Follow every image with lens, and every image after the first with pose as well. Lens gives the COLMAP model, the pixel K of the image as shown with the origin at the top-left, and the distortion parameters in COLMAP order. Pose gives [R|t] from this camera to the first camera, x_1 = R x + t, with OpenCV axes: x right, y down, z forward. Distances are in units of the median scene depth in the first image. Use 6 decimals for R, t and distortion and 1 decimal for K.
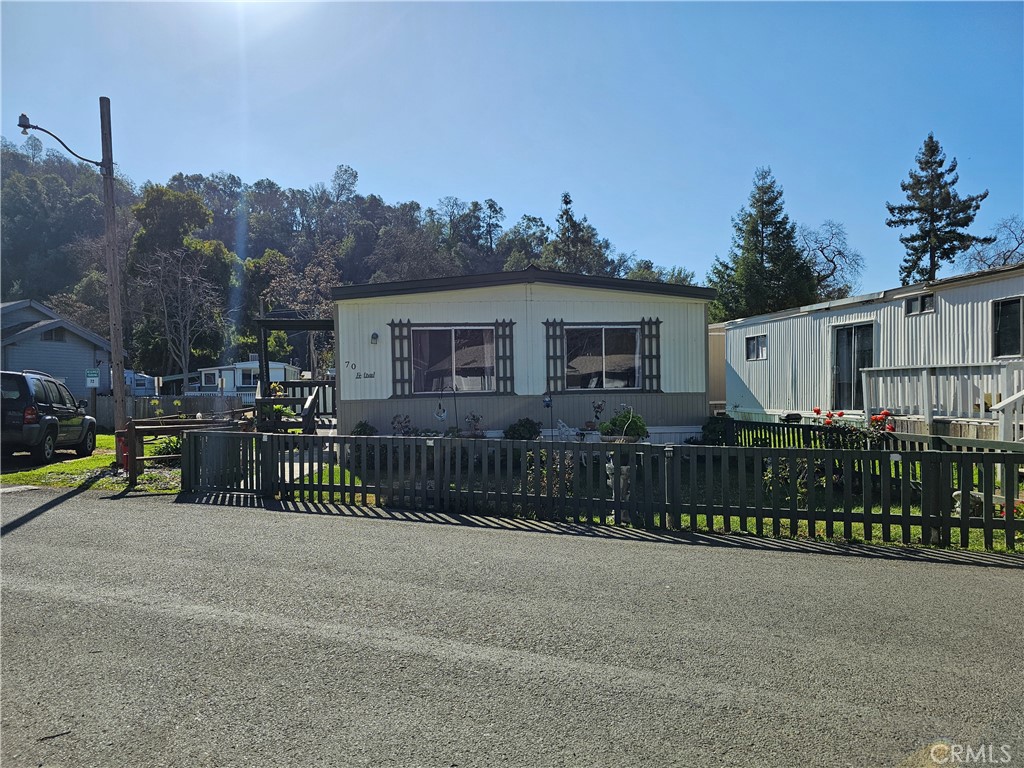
lens RADIAL K [[687.9, 0, 505.4], [0, 687.9, 398.3], [0, 0, 1]] dist [0.050763, -0.002058]
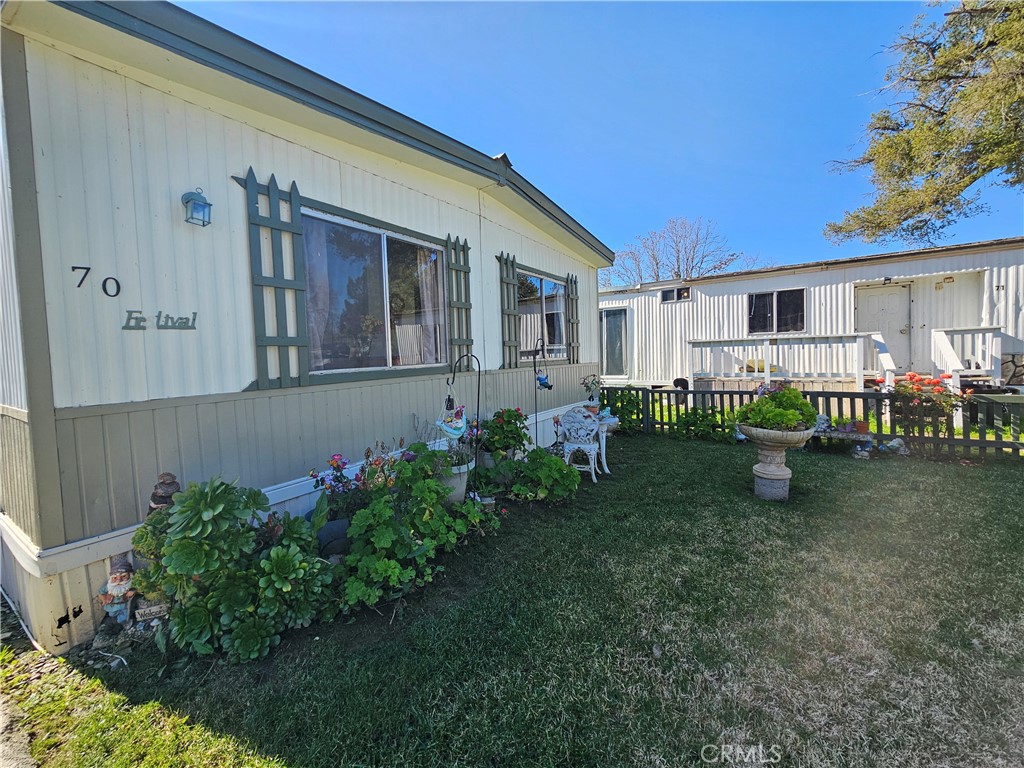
lens RADIAL K [[417.7, 0, 513.5], [0, 417.7, 372.7], [0, 0, 1]] dist [-0.002826, 0.000166]
pose [[0.678814, -0.032334, 0.733598, -0.218445], [0.028967, 0.999432, 0.017247, -0.007820], [-0.733739, 0.009543, 0.679365, 0.705852]]
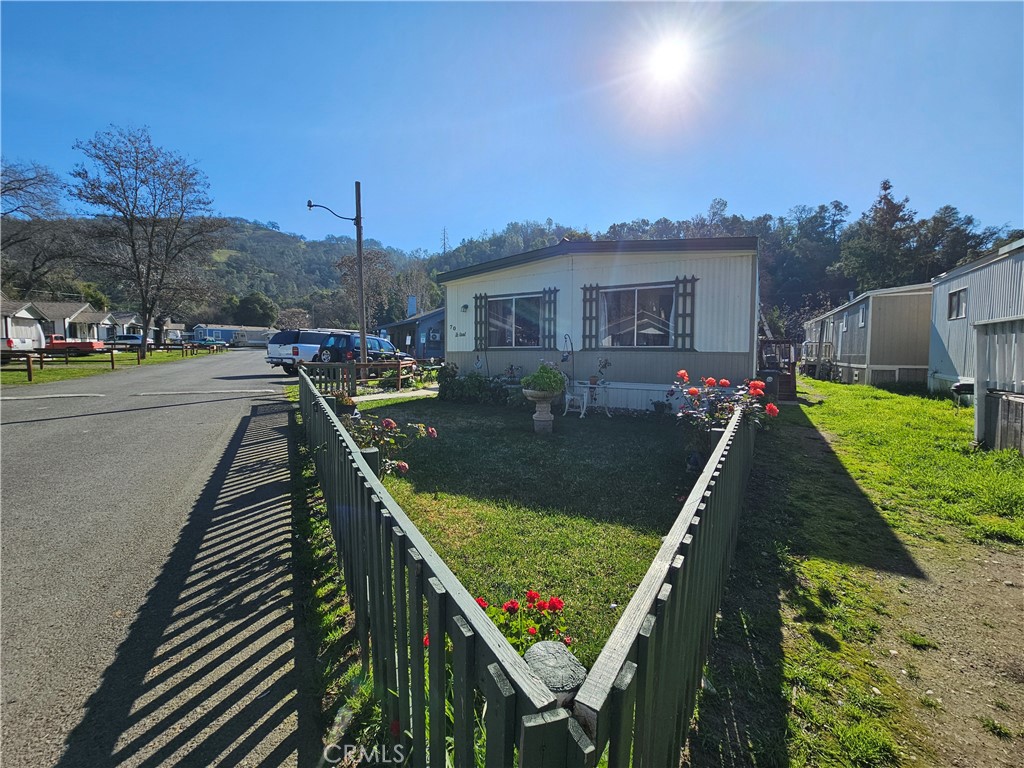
lens RADIAL K [[417.7, 0, 513.5], [0, 417.7, 372.7], [0, 0, 1]] dist [-0.002826, 0.000166]
pose [[0.763662, 0.055162, -0.643255, 0.415064], [-0.026683, 0.998189, 0.053921, -0.003167], [0.645065, -0.024013, 0.763751, 0.378355]]
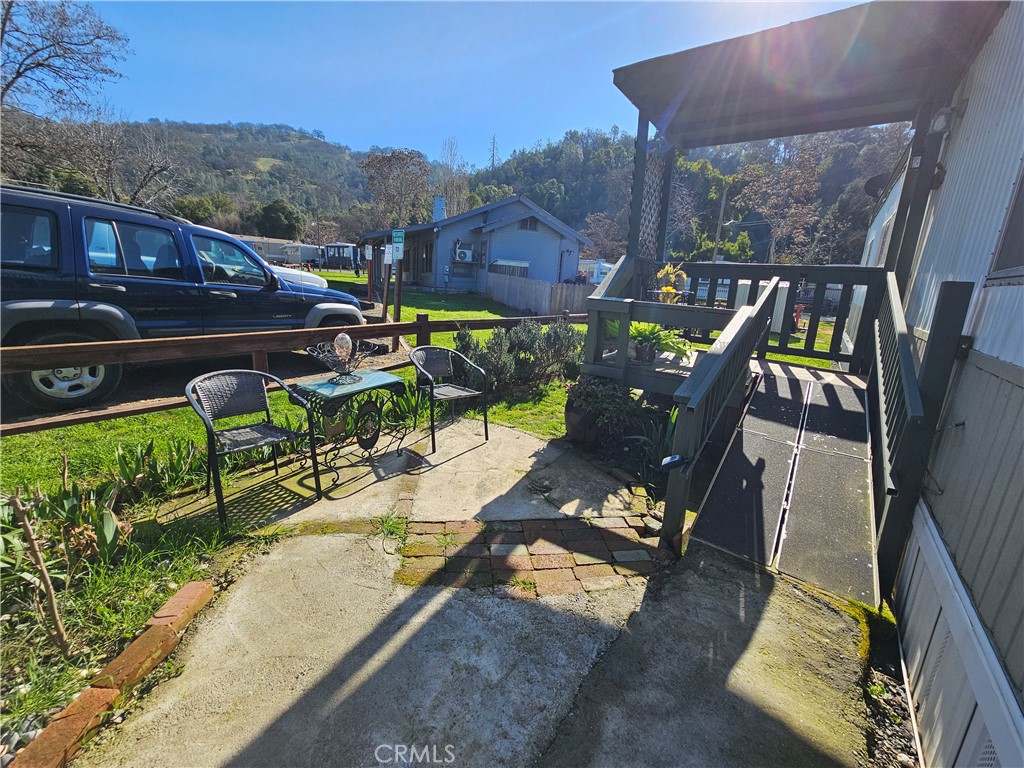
lens RADIAL K [[417.7, 0, 513.5], [0, 417.7, 372.7], [0, 0, 1]] dist [-0.002826, 0.000166]
pose [[0.689737, 0.215108, -0.691369, -0.279460], [-0.078123, 0.971386, 0.224292, -0.010722], [0.719833, -0.100691, 0.686805, 1.014902]]
